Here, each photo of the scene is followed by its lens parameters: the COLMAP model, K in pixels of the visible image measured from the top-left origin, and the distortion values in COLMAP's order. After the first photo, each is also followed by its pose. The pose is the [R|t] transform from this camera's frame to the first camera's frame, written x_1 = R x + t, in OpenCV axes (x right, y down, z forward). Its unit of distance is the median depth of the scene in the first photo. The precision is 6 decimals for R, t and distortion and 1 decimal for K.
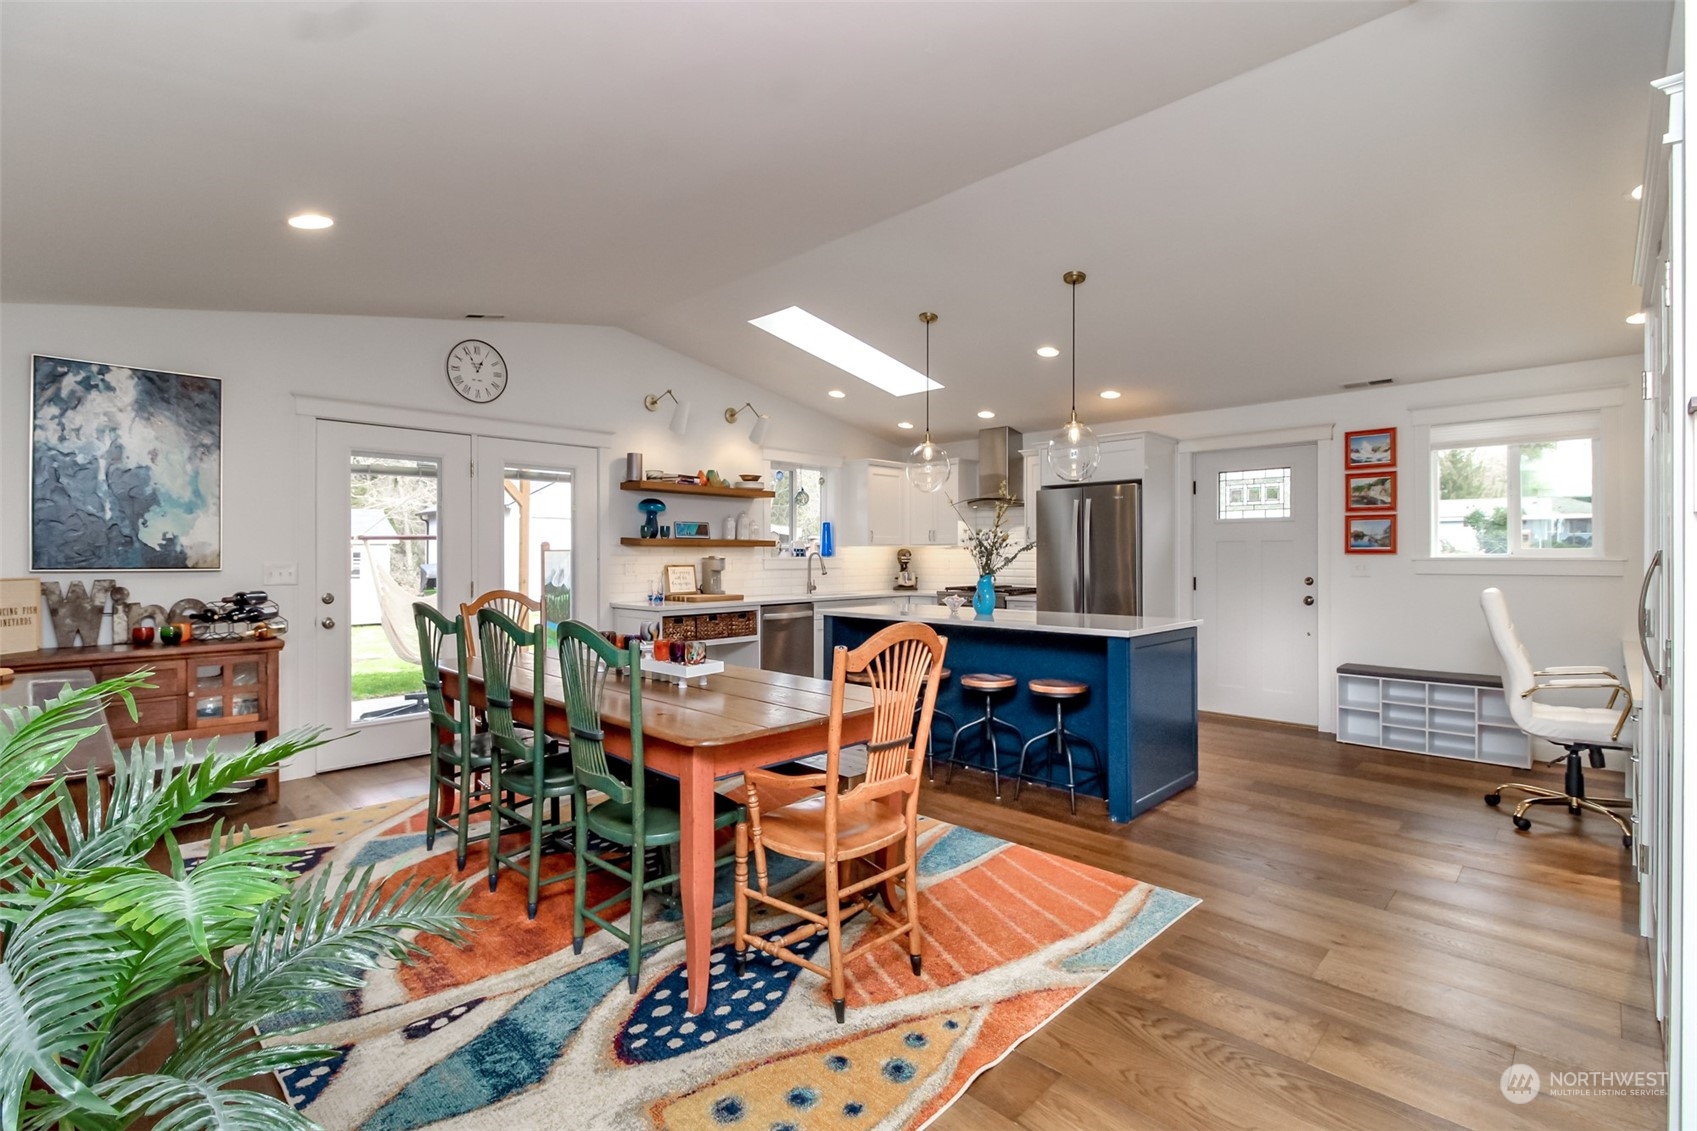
lens RADIAL K [[859.9, 0, 860.4], [0, 859.9, 553.3], [0, 0, 1]] dist [-0.005439, -0.003212]
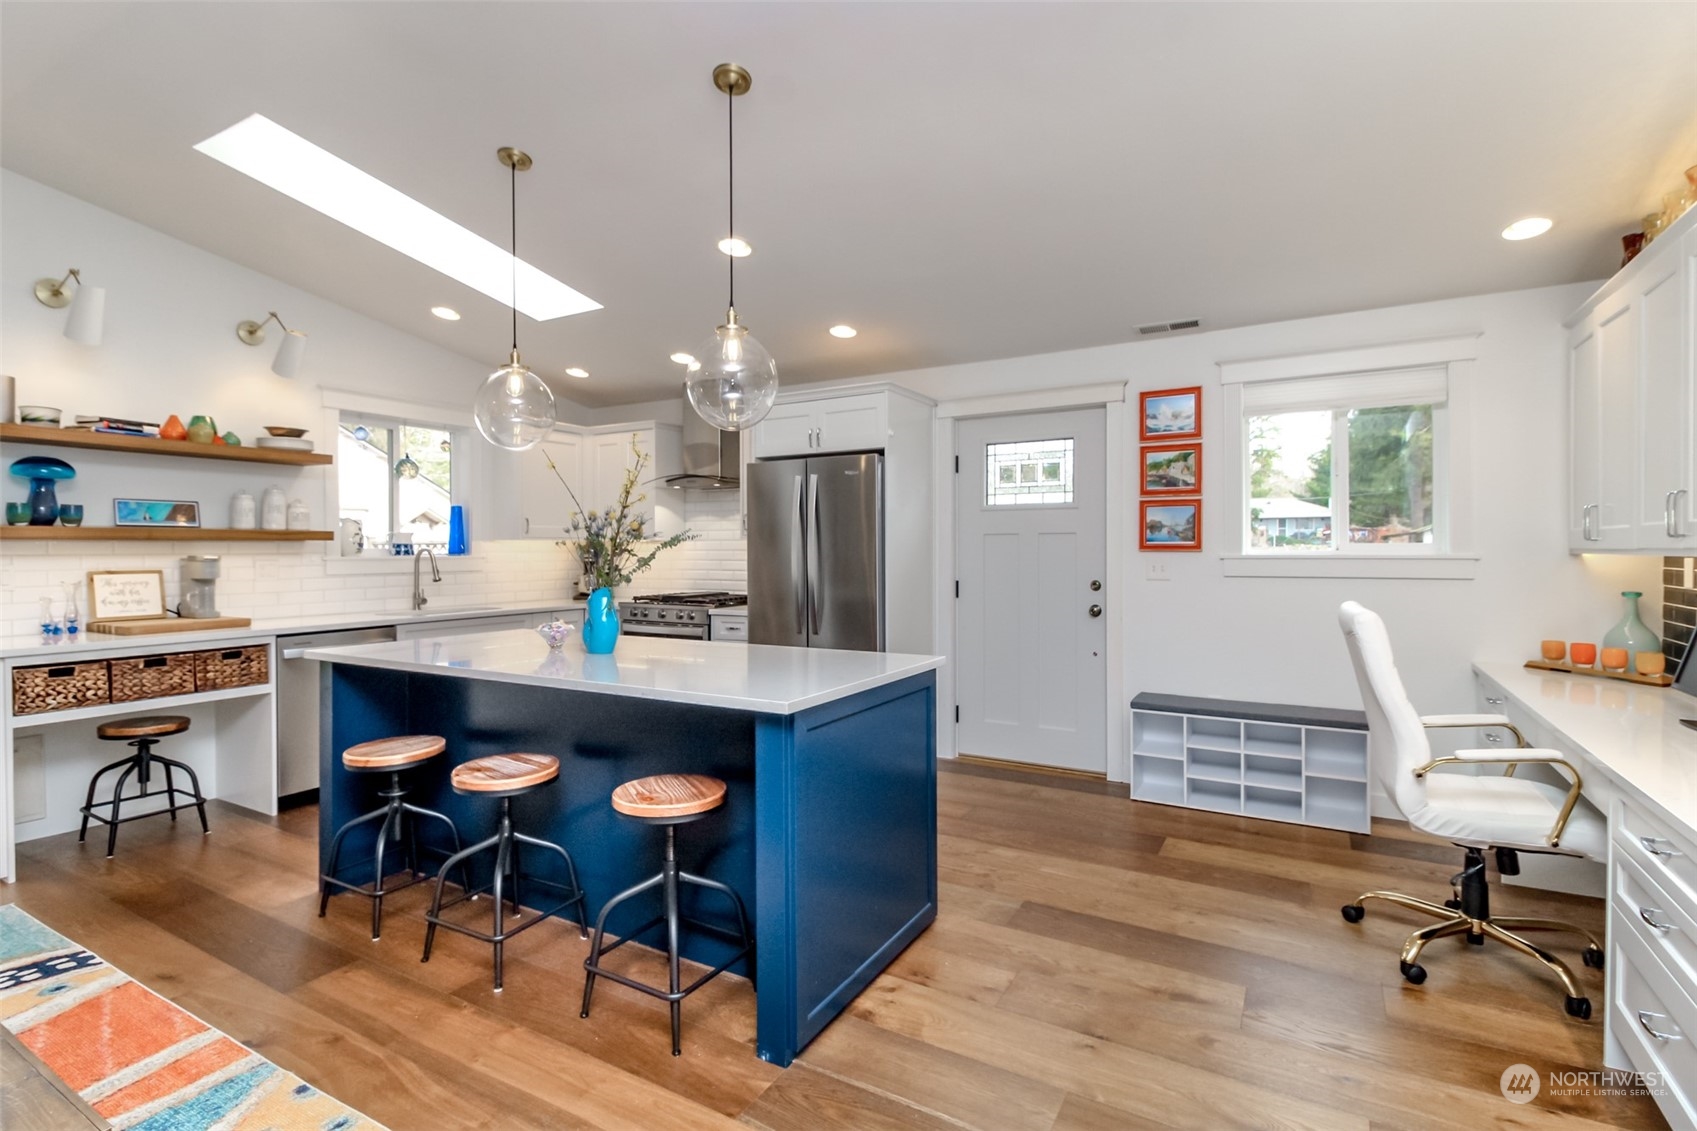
lens RADIAL K [[784.7, 0, 848.8], [0, 784.7, 560.2], [0, 0, 1]] dist [0.002215, -0.001142]
pose [[0.982143, -0.004224, 0.188089, 0.180583], [0.001169, 0.999866, 0.016347, -0.002207], [-0.188133, -0.015835, 0.982016, 0.366034]]
